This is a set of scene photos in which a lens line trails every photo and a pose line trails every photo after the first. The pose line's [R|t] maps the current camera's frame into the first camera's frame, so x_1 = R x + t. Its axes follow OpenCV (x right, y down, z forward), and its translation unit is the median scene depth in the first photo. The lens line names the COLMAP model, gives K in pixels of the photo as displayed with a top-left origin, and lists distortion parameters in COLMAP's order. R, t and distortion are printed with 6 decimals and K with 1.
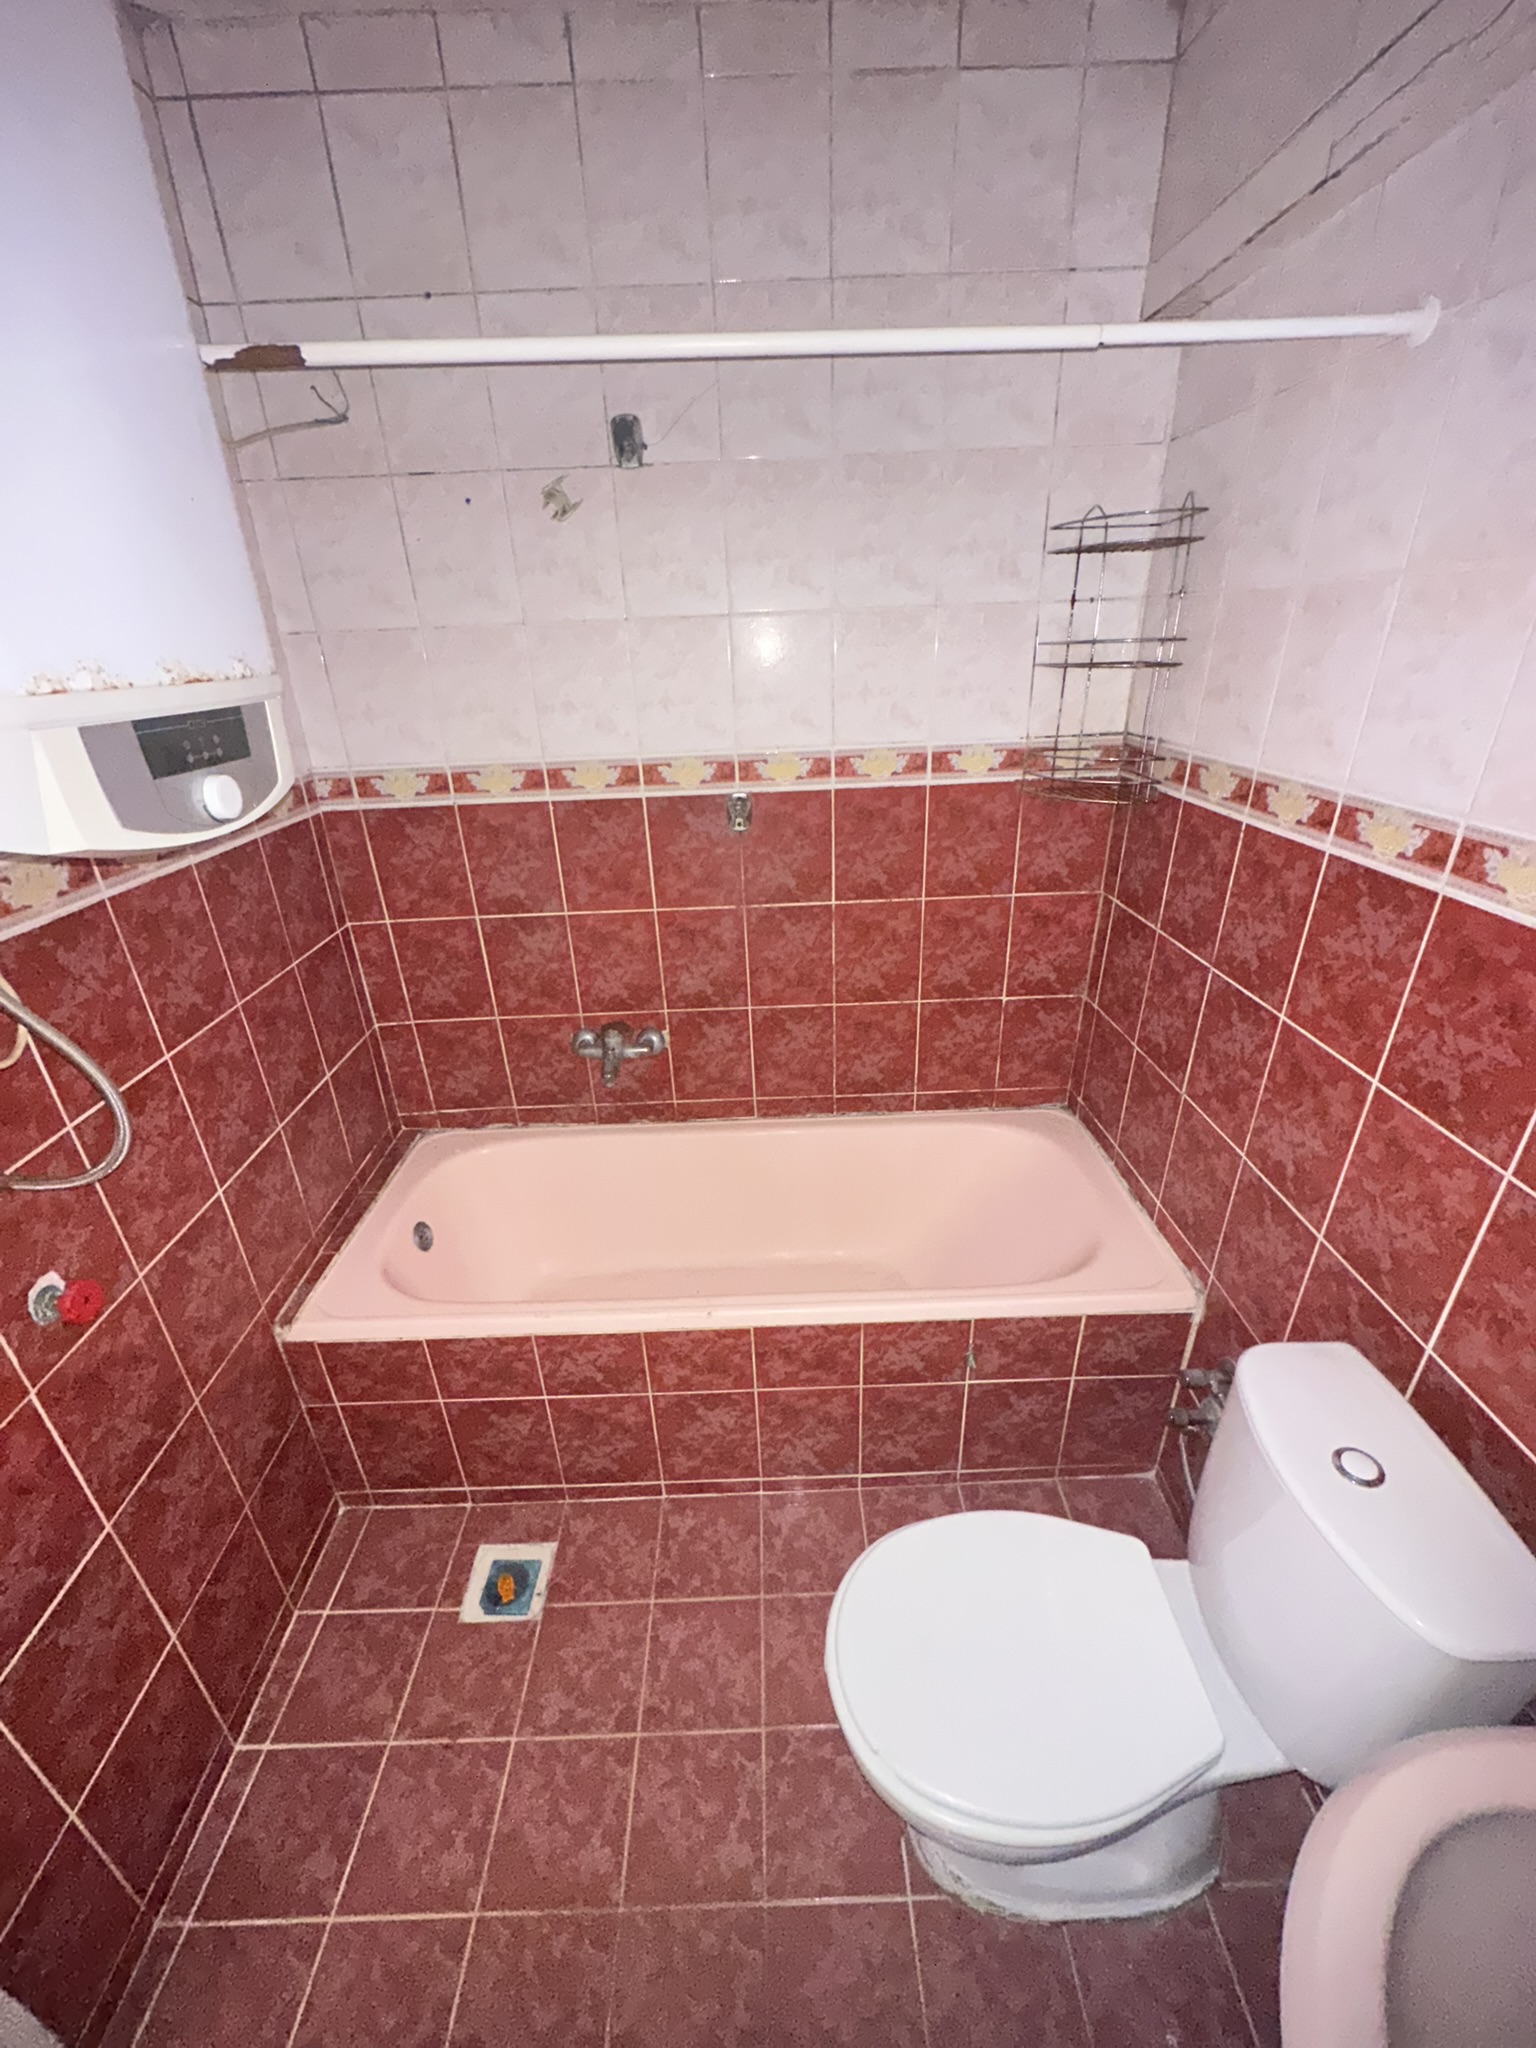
lens RADIAL K [[814.9, 0, 766.1], [0, 814.9, 1027.6], [0, 0, 1]] dist [-0.005969, 0.001558]
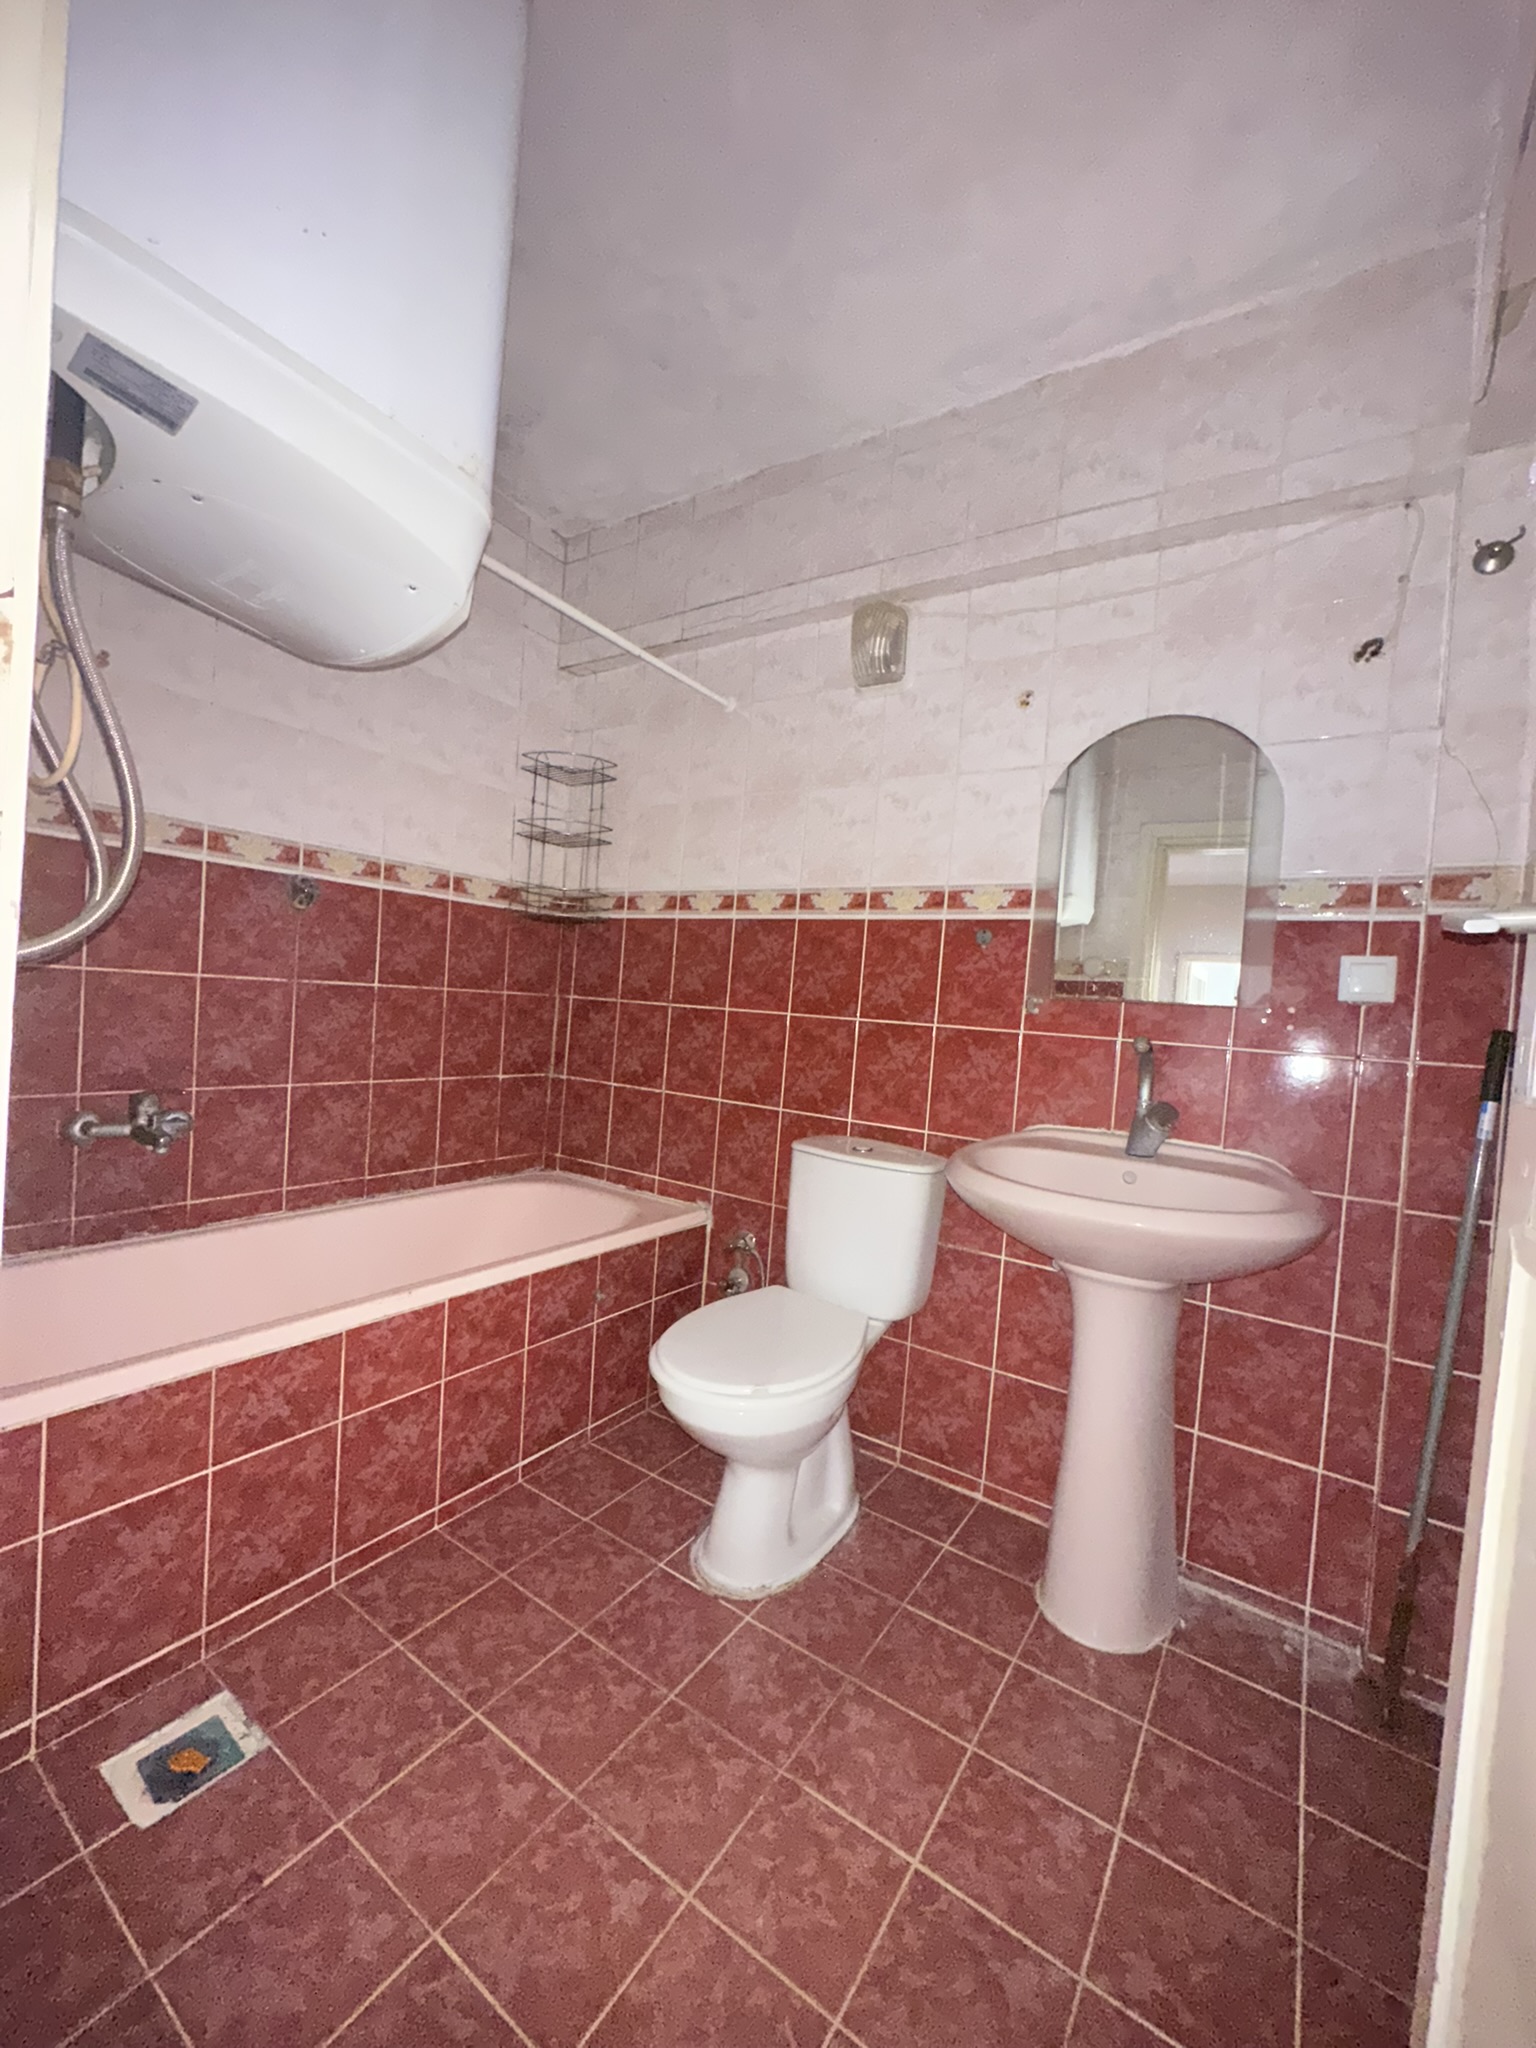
lens RADIAL K [[814.9, 0, 764.3], [0, 814.9, 1027.2], [0, 0, 1]] dist [-0.005969, 0.001558]
pose [[0.572079, 0.052241, 0.818533, -0.565477], [0.267188, 0.931663, -0.246201, 0.346286], [-0.775459, 0.359549, 0.519026, 0.000816]]
